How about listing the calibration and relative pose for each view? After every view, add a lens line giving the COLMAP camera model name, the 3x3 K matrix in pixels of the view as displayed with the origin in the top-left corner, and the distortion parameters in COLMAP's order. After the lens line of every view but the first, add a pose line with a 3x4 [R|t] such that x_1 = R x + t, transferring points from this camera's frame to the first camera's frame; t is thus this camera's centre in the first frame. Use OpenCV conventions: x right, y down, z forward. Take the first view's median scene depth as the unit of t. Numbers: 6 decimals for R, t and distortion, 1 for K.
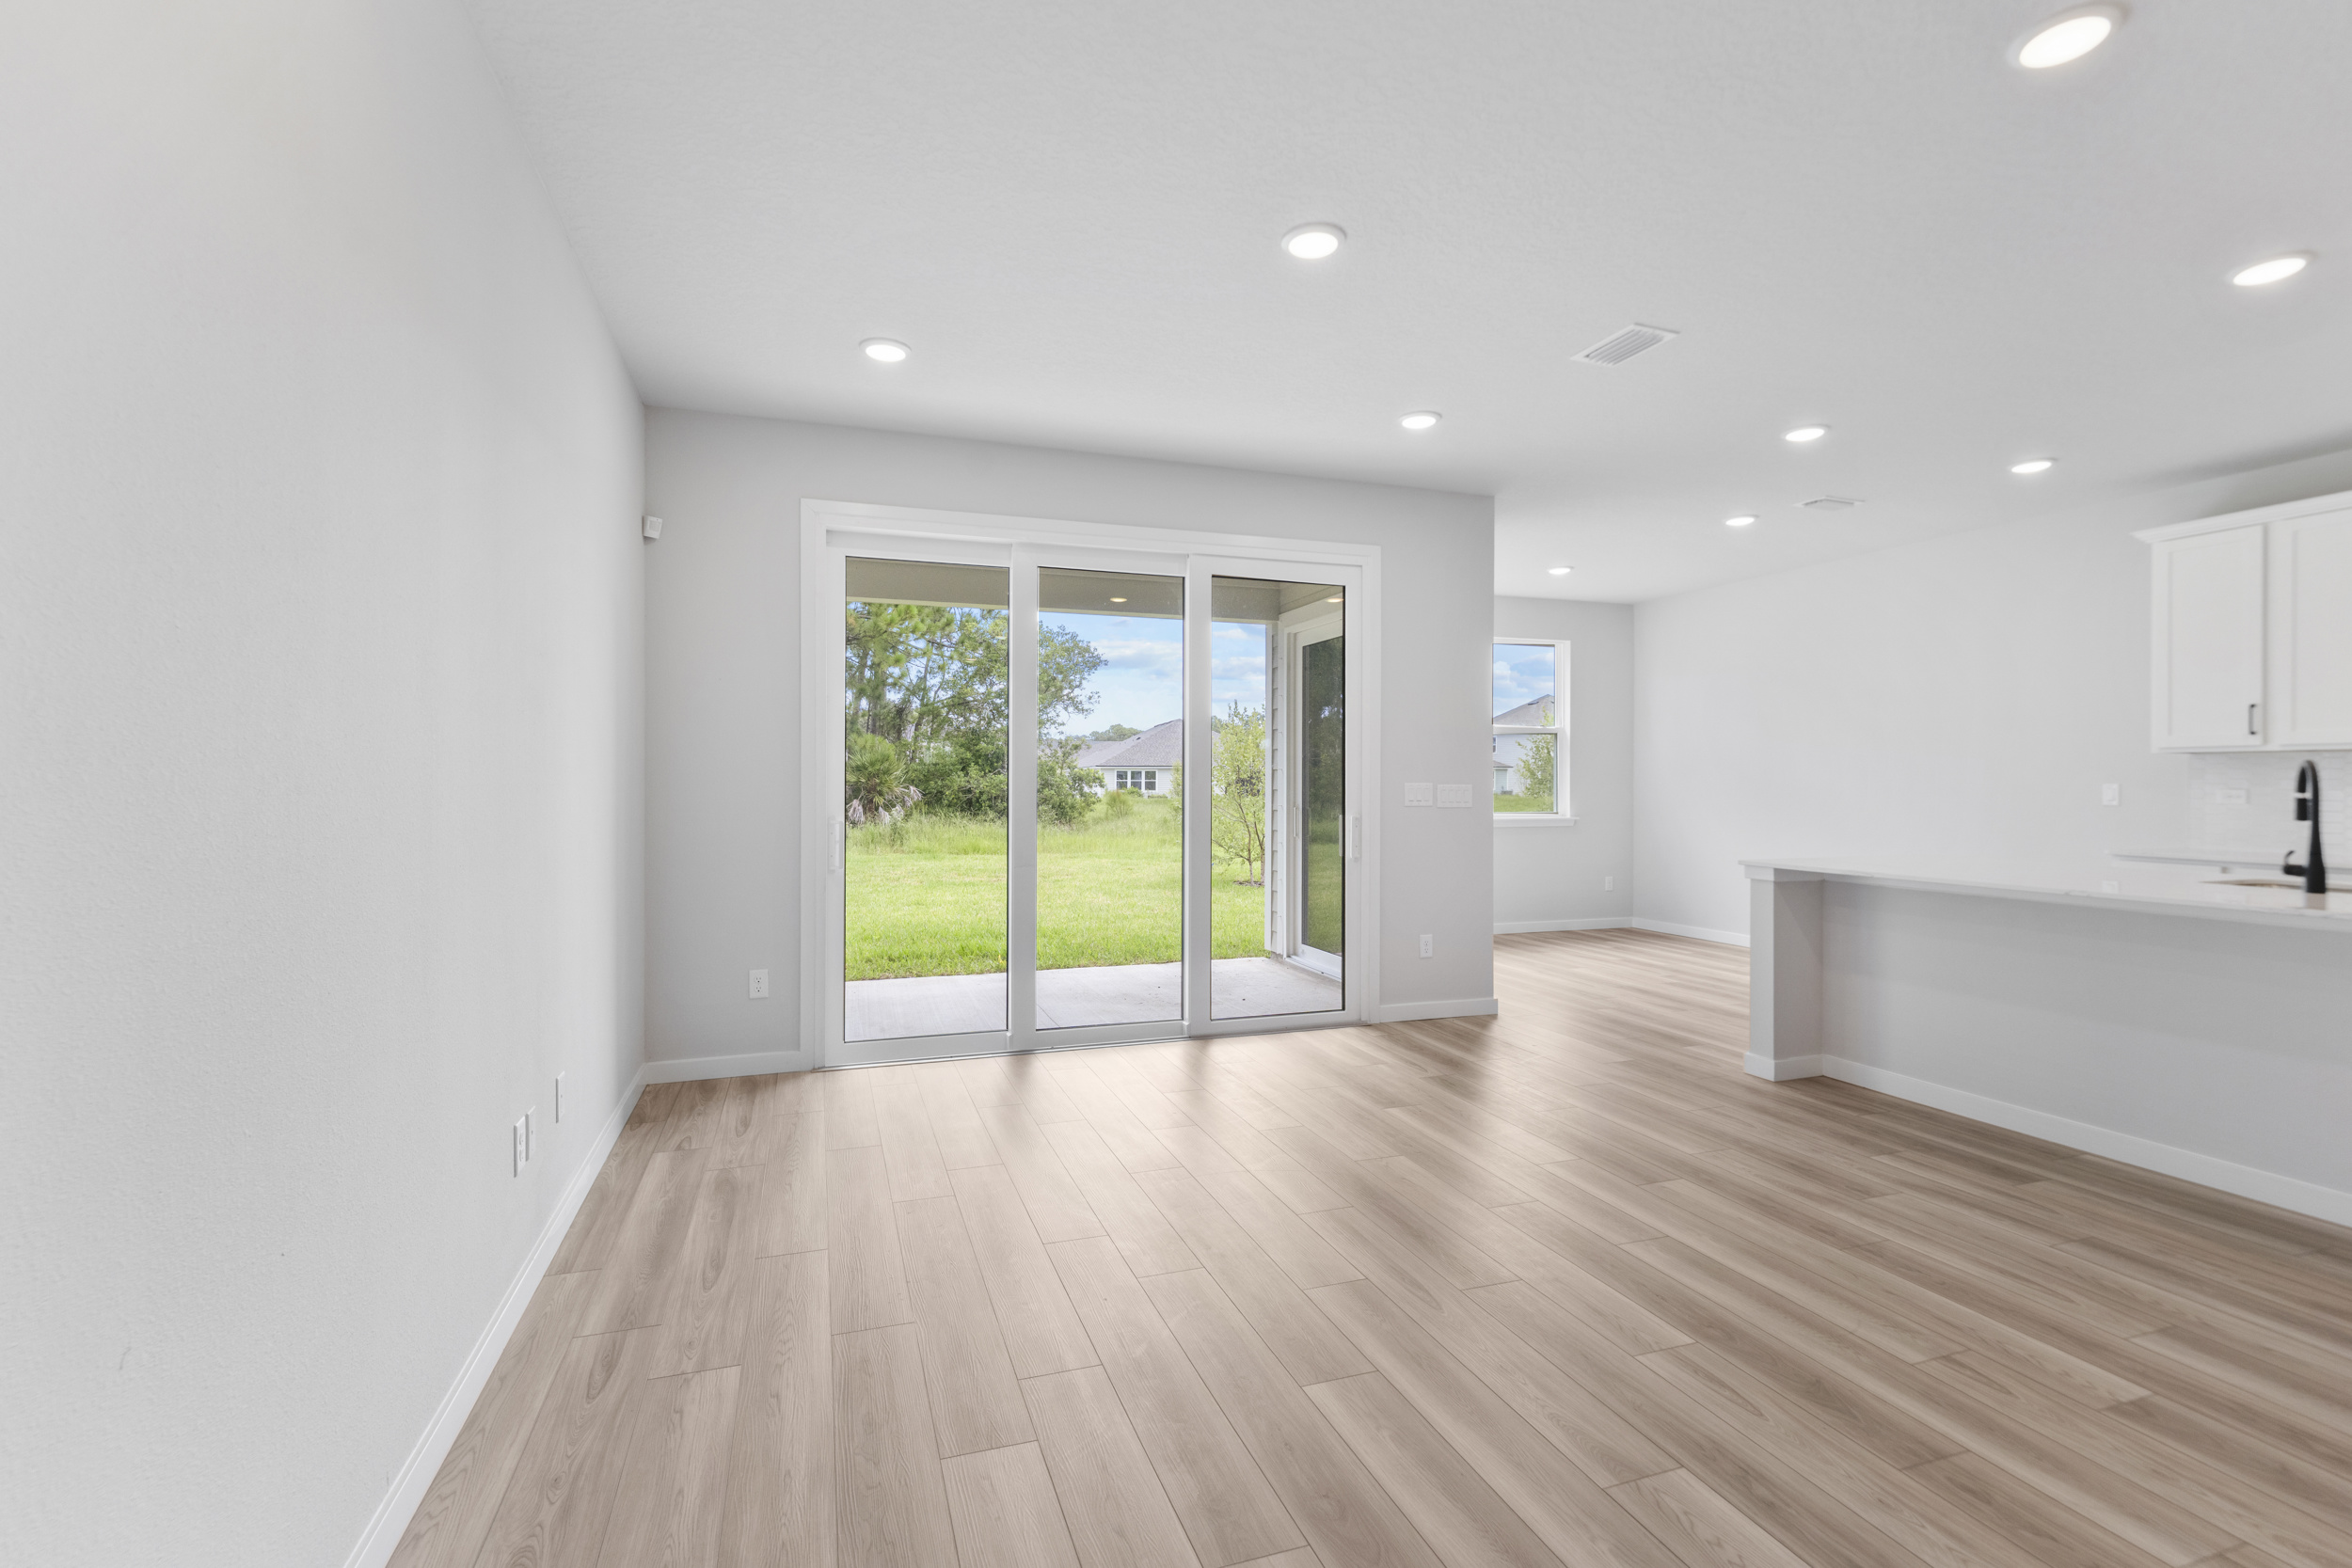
lens RADIAL K [[1045.4, 0, 1179.7], [0, 1045.4, 794.5], [0, 0, 1]] dist [0.003451, -0.001883]
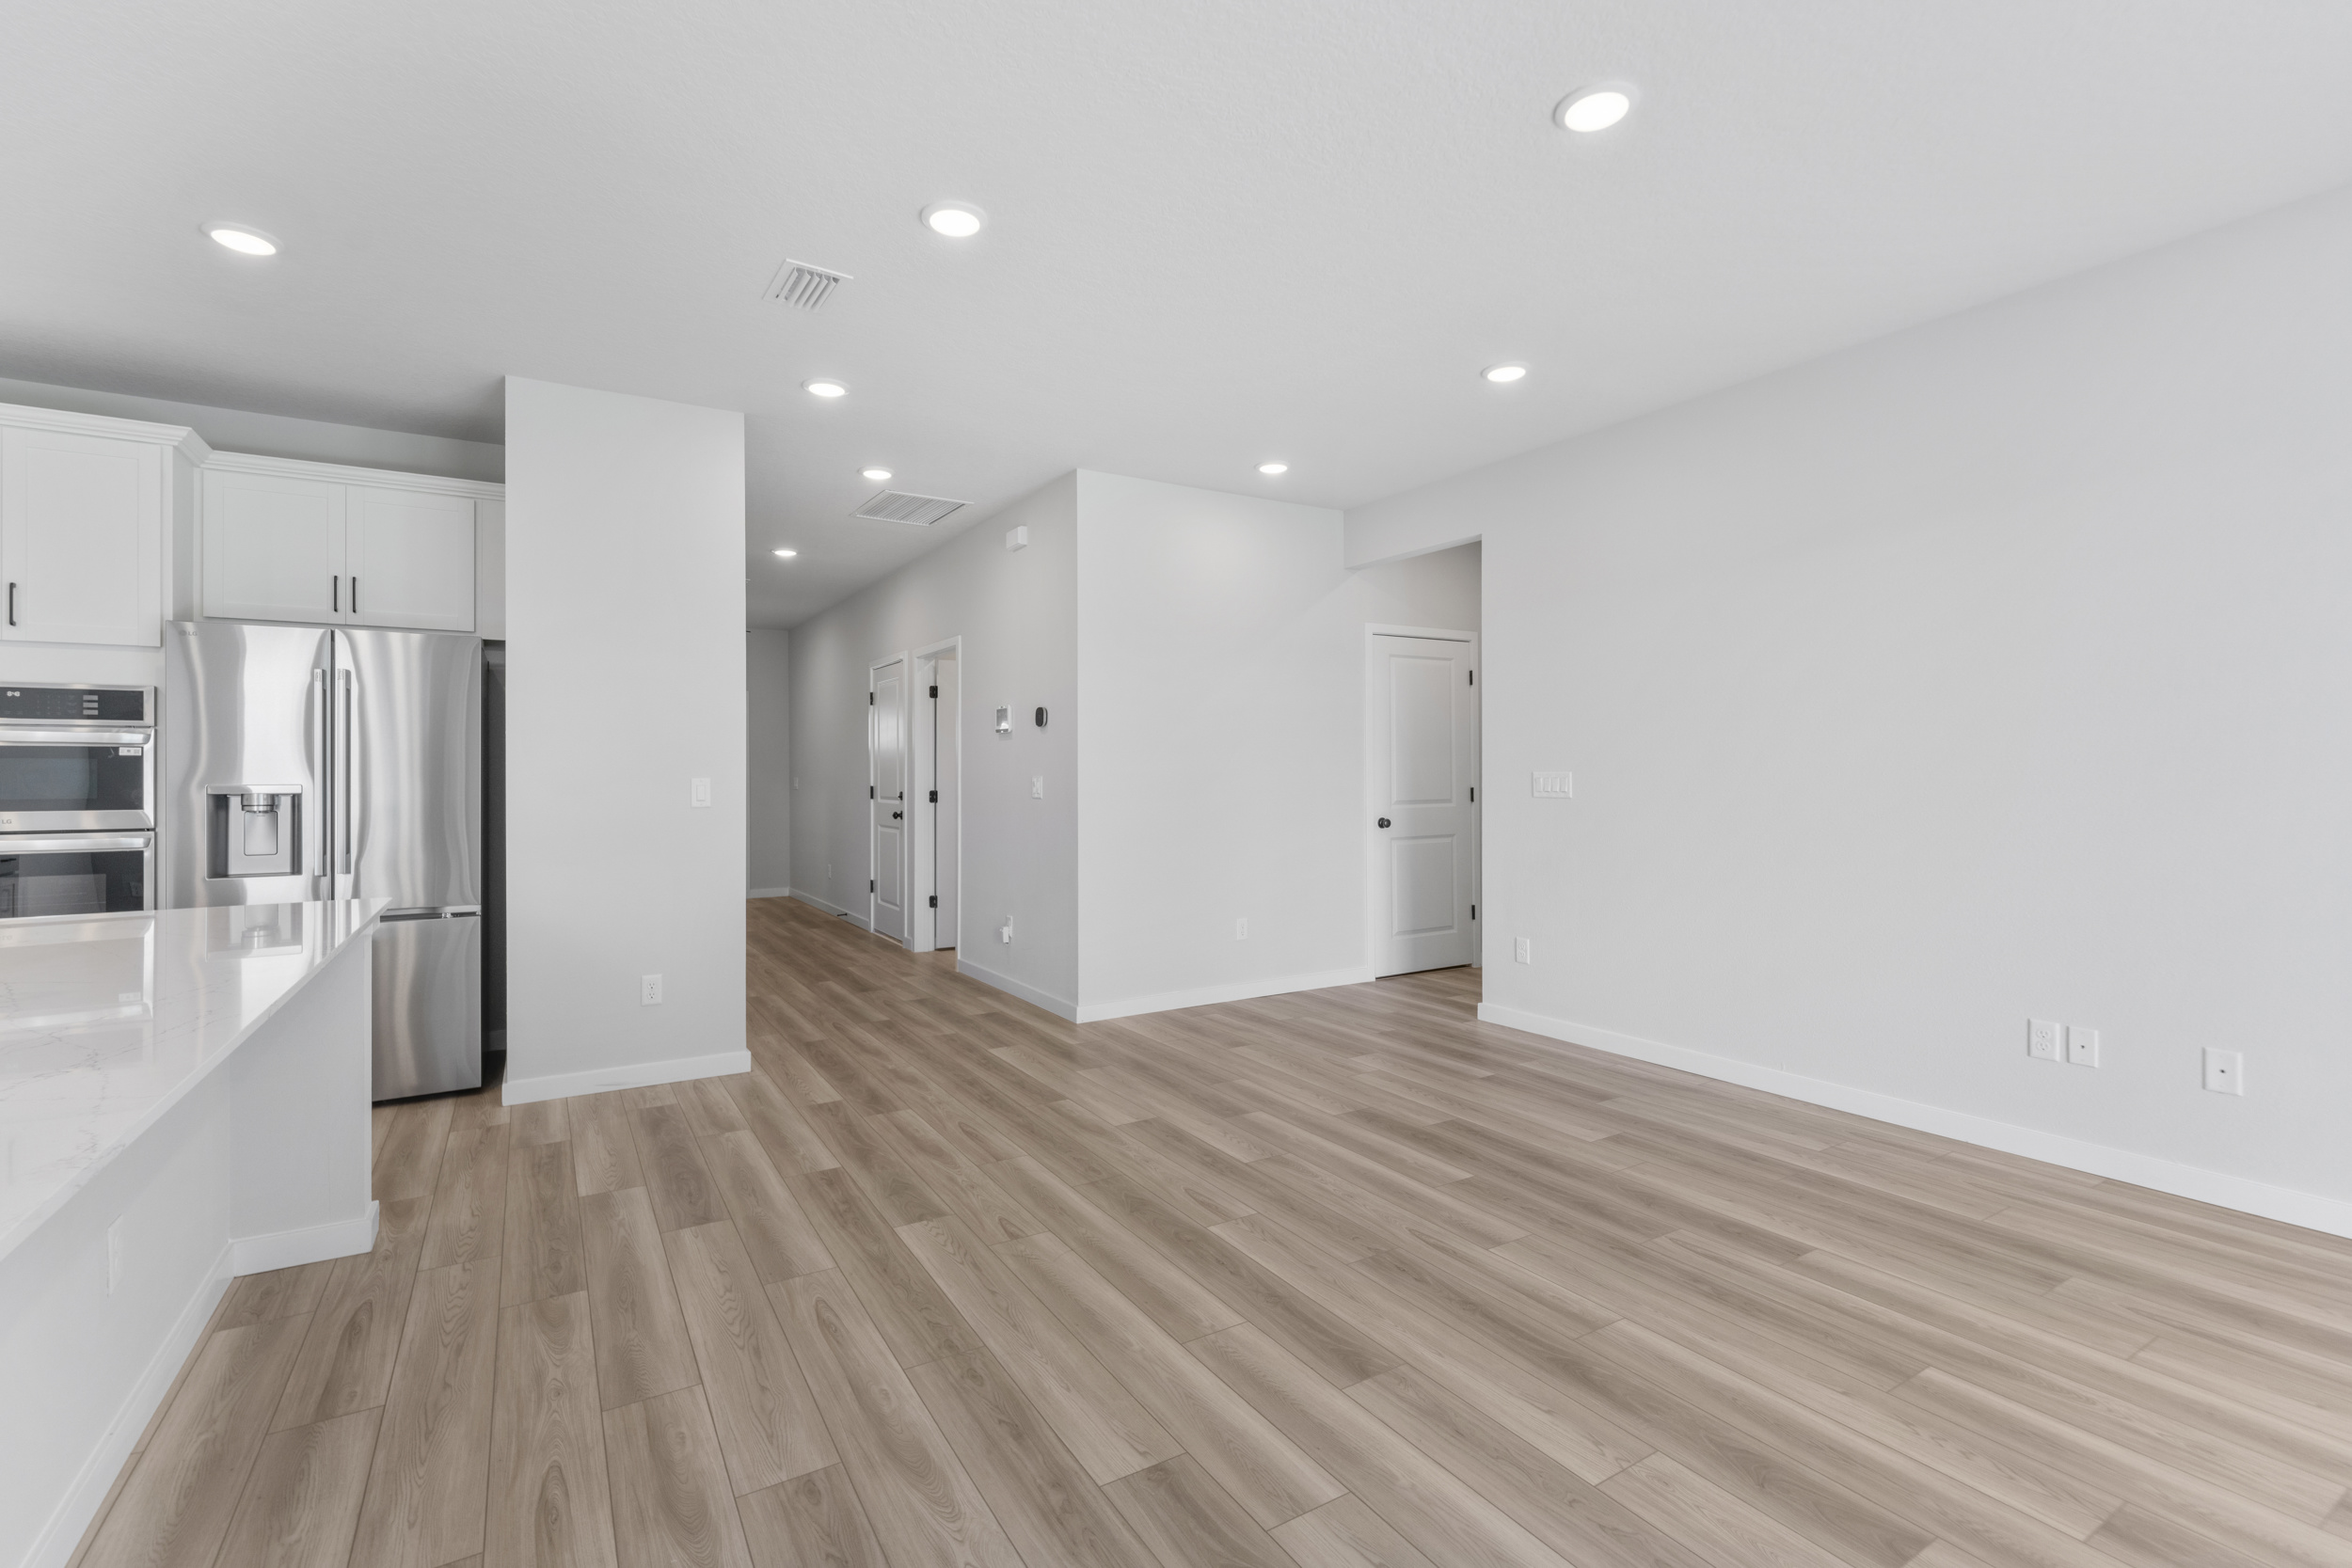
lens RADIAL K [[1045.4, 0, 1179.5], [0, 1045.4, 775.9], [0, 0, 1]] dist [0.003451, -0.001883]
pose [[-0.976307, 0.004069, -0.216351, 0.432229], [0.001307, 0.999916, 0.012911, -0.014006], [0.216385, 0.012322, -0.976230, 1.199632]]
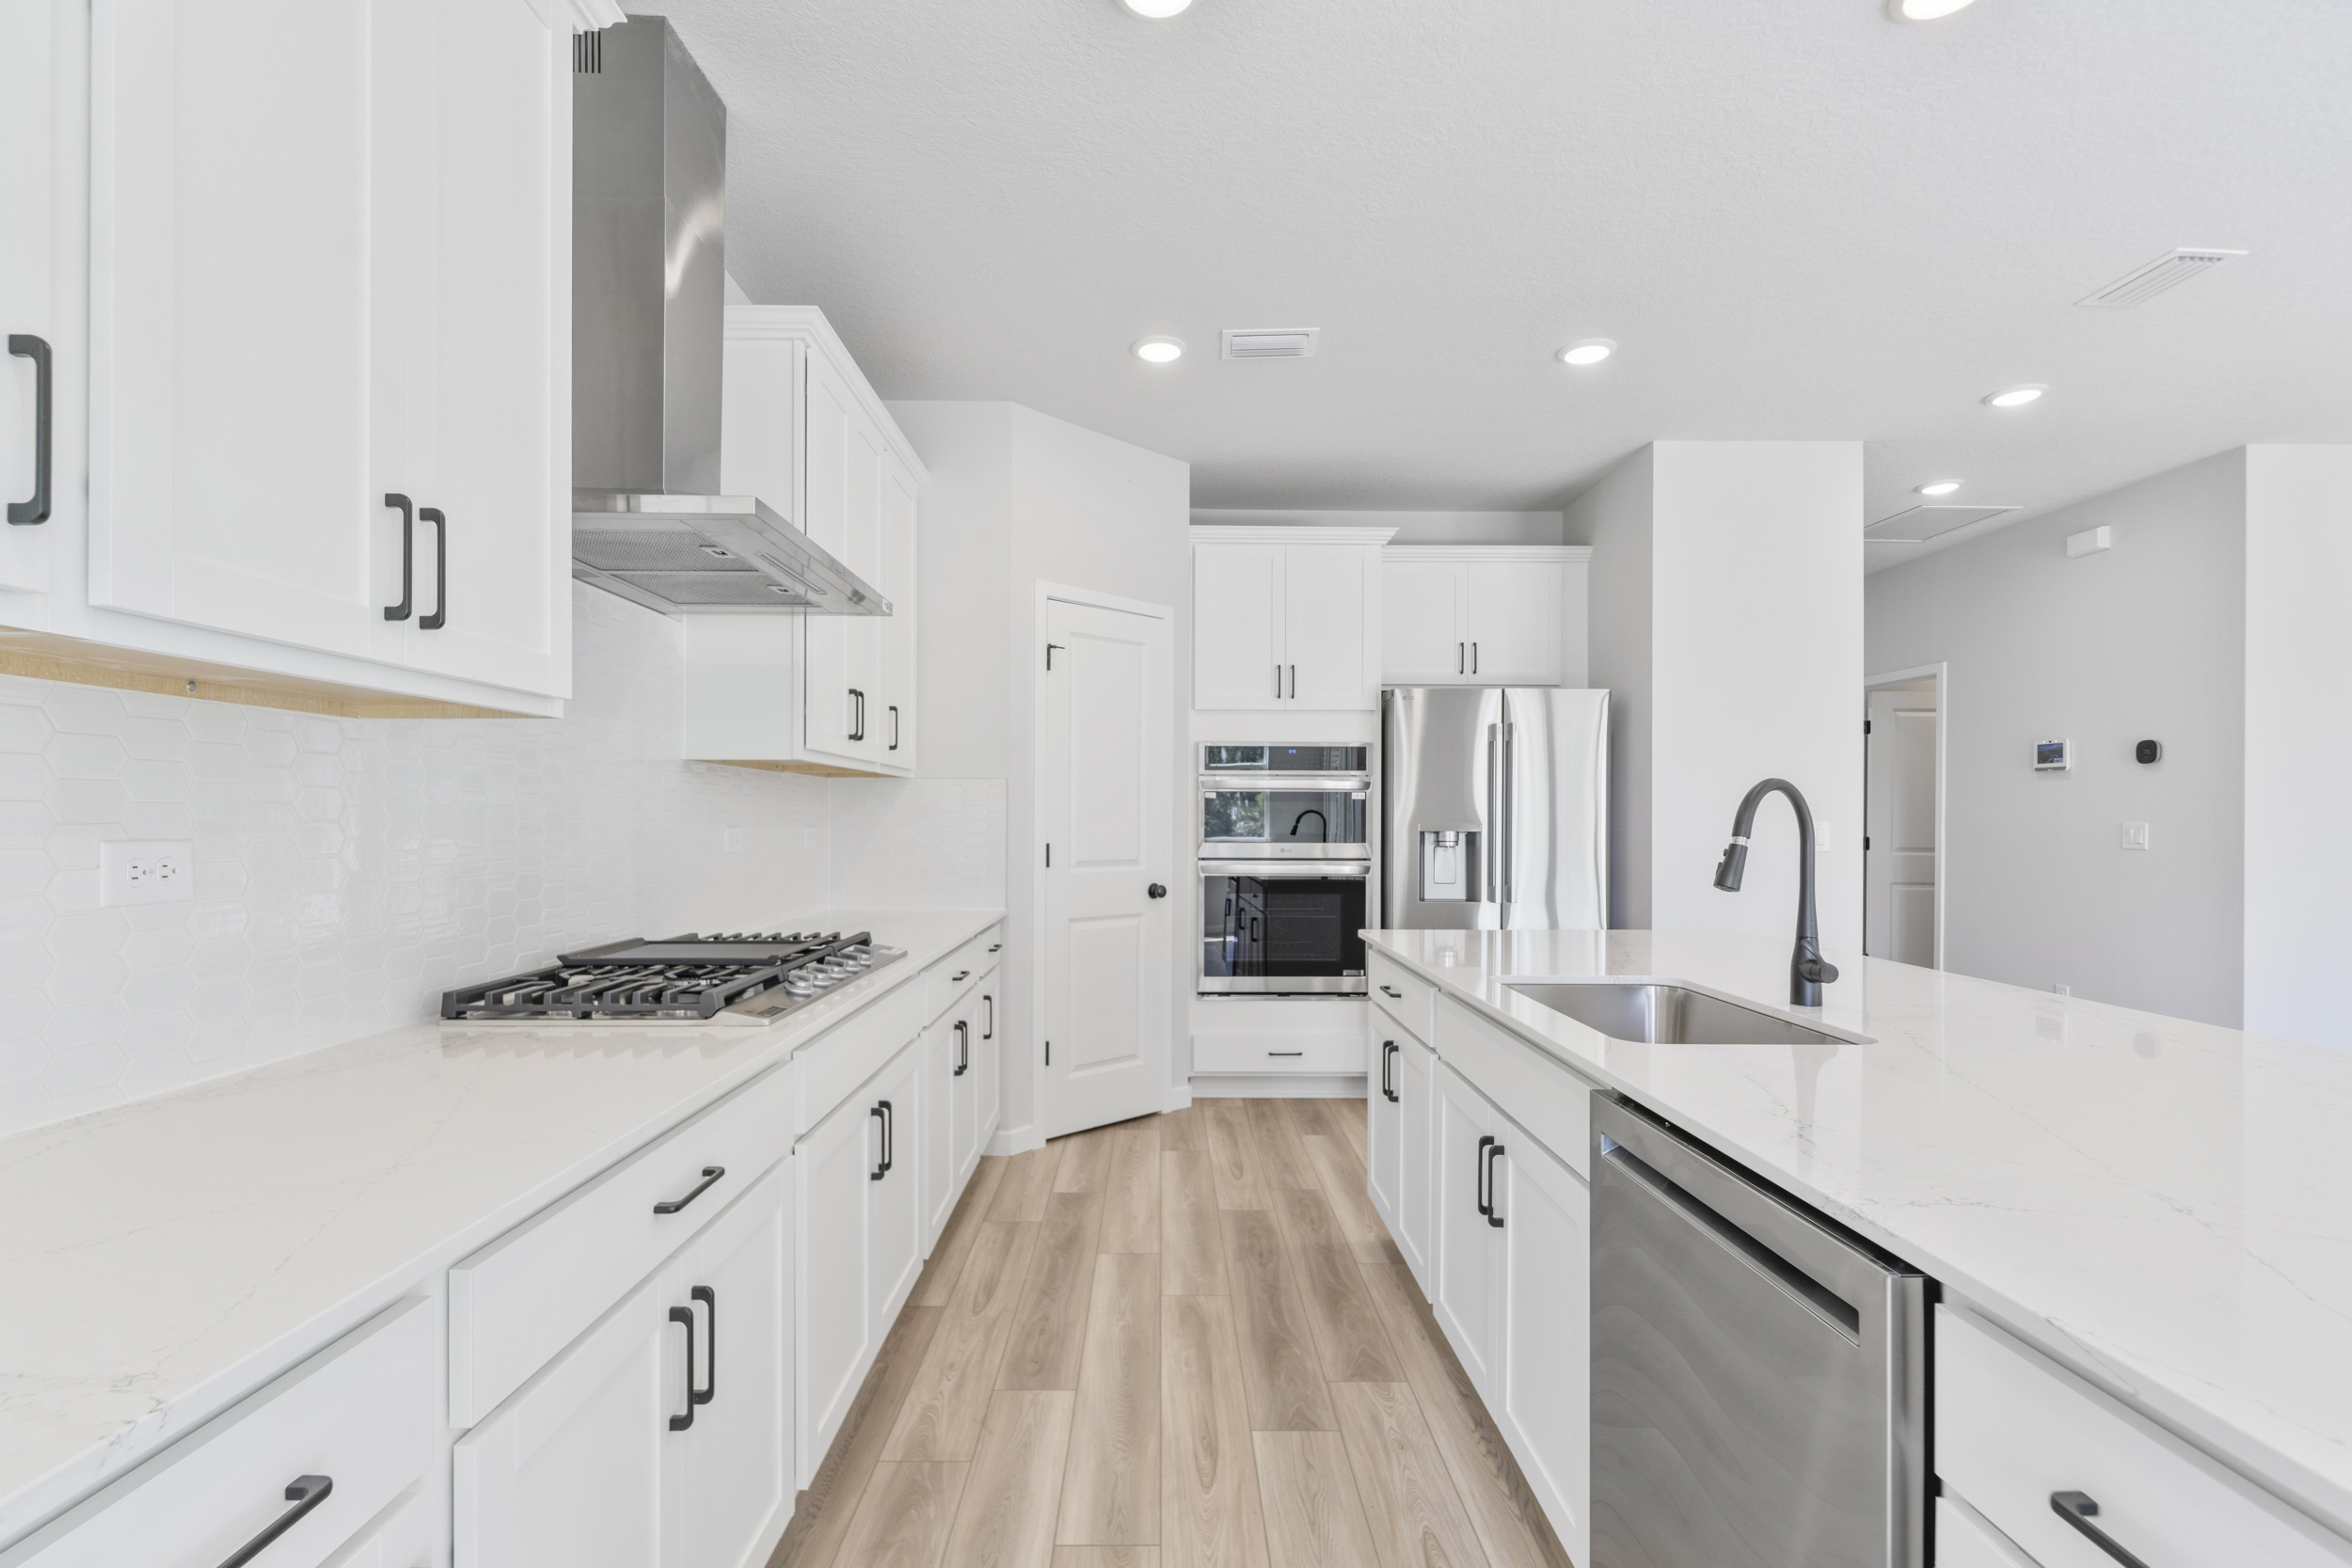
lens RADIAL K [[1071.7, 0, 1171.9], [0, 1071.7, 810.2], [0, 0, 1]] dist [-0.001371, 0.000144]
pose [[-0.946689, -0.001184, 0.322146, 0.920245], [-0.000125, 0.999995, 0.003309, -0.012987], [-0.322148, 0.003092, -0.946684, 1.264771]]
